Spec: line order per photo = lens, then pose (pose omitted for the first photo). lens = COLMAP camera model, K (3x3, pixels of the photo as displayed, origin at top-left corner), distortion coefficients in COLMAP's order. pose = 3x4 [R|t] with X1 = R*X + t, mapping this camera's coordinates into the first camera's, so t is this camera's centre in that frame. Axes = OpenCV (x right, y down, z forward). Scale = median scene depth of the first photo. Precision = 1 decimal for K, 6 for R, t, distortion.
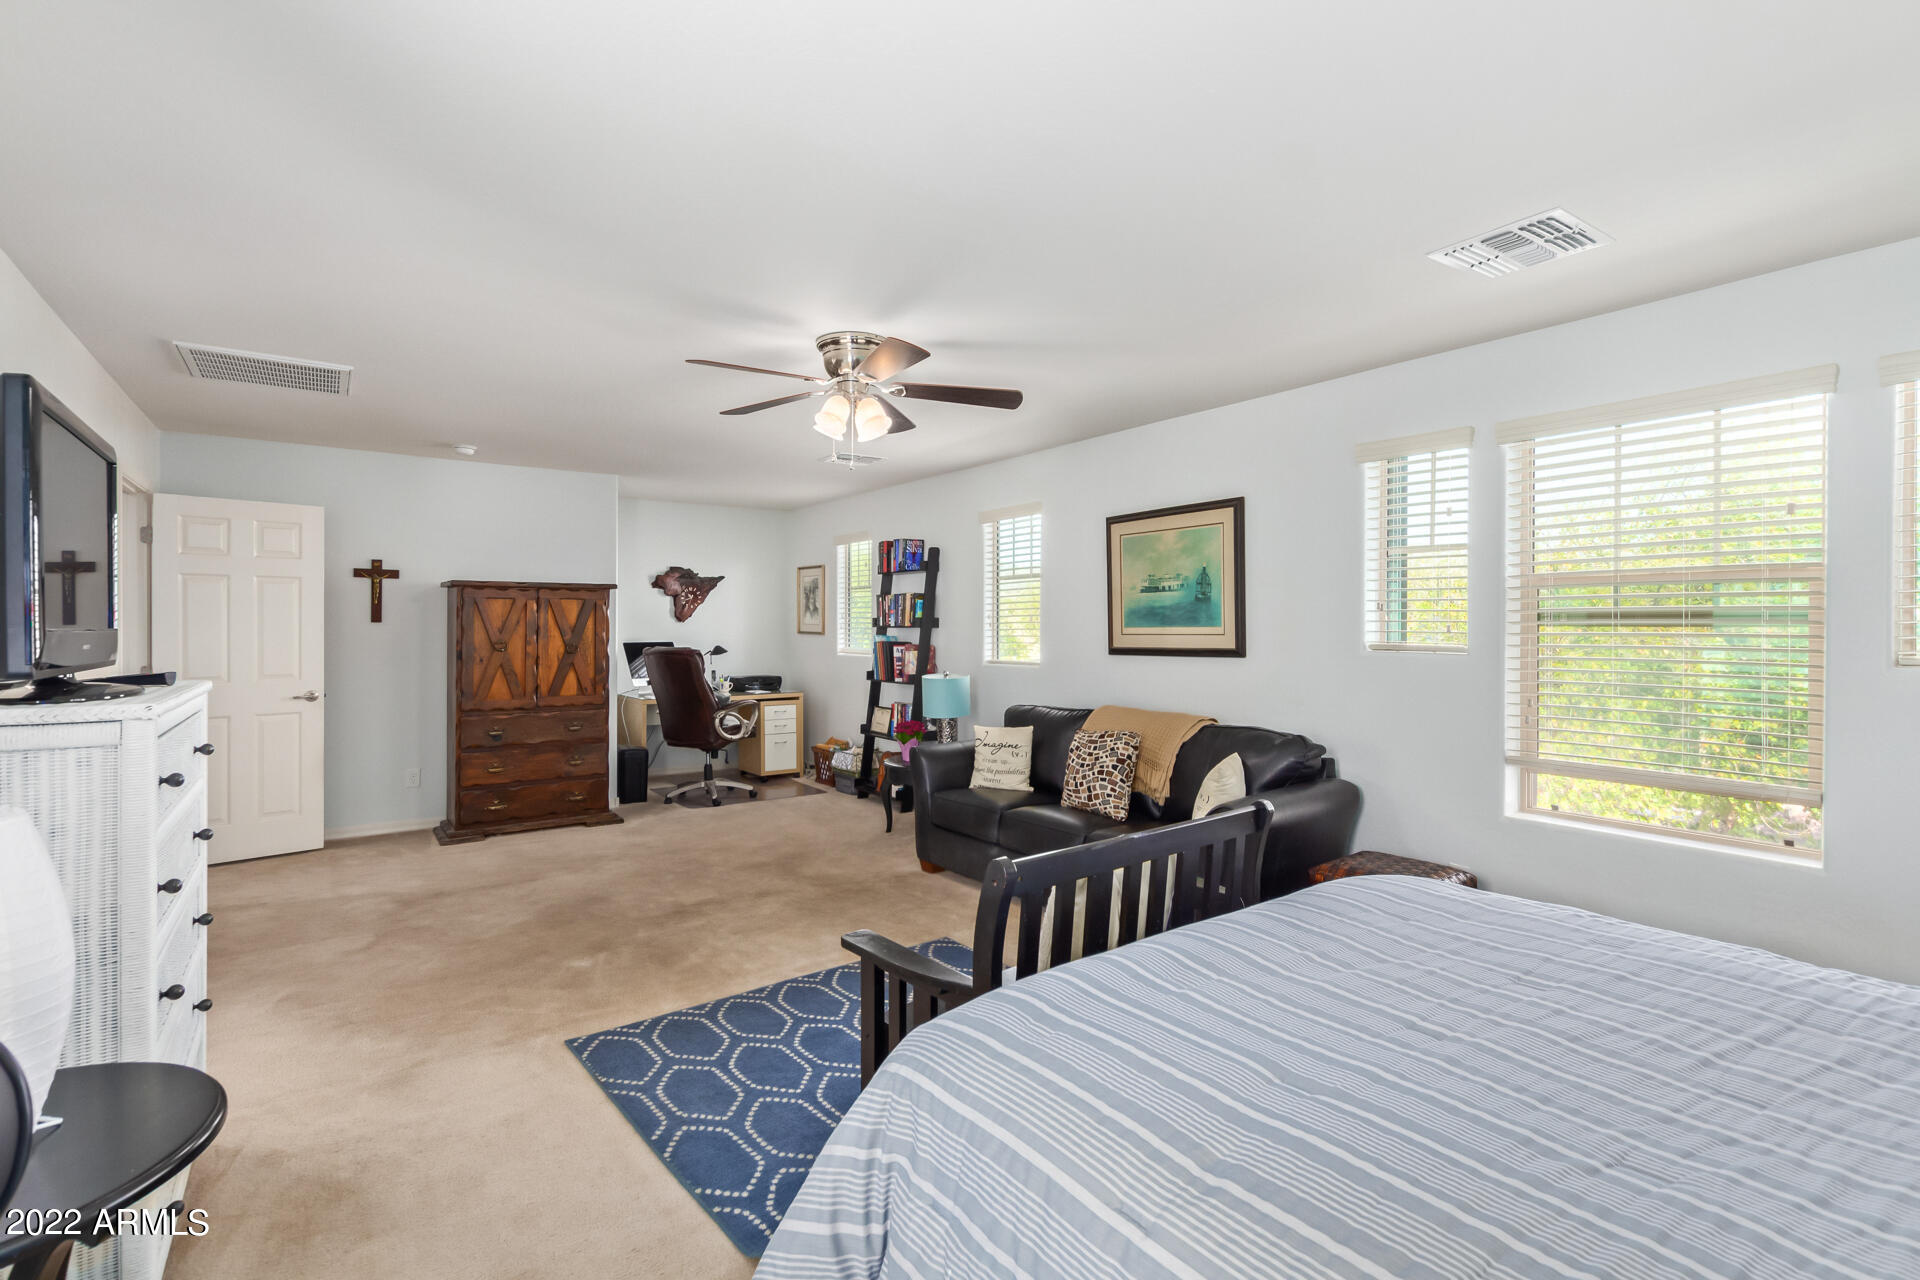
lens RADIAL K [[896.0, 0, 964.4], [0, 896.0, 635.4], [0, 0, 1]] dist [-0.002472, -0.000197]
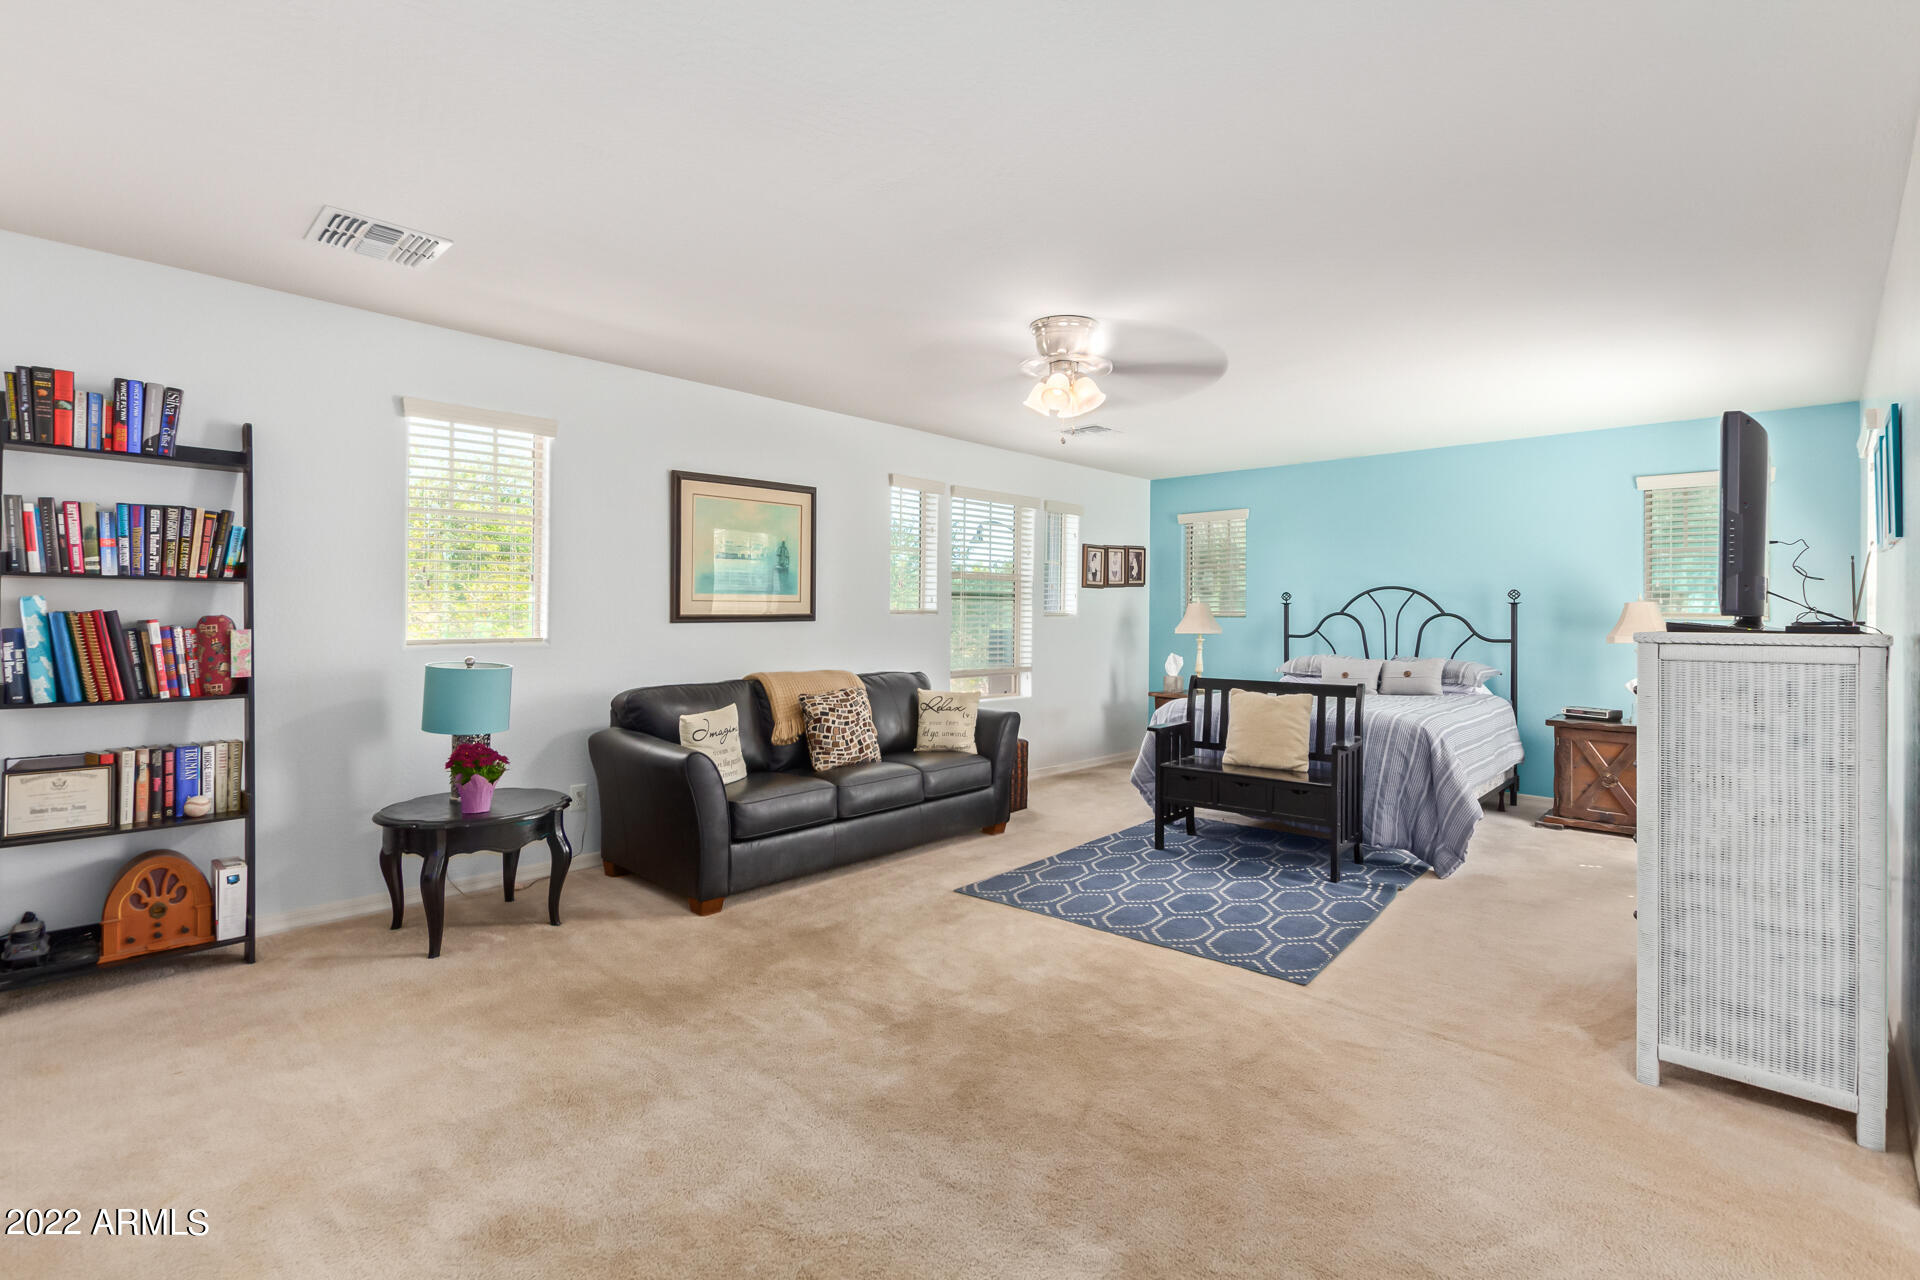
lens RADIAL K [[896.0, 0, 963.3], [0, 896.0, 623.2], [0, 0, 1]] dist [-0.002472, -0.000197]
pose [[-0.197434, -0.009817, 0.980267, -0.887706], [0.005497, 0.999923, 0.011121, 0.014848], [-0.980301, 0.007584, -0.197365, 1.023877]]
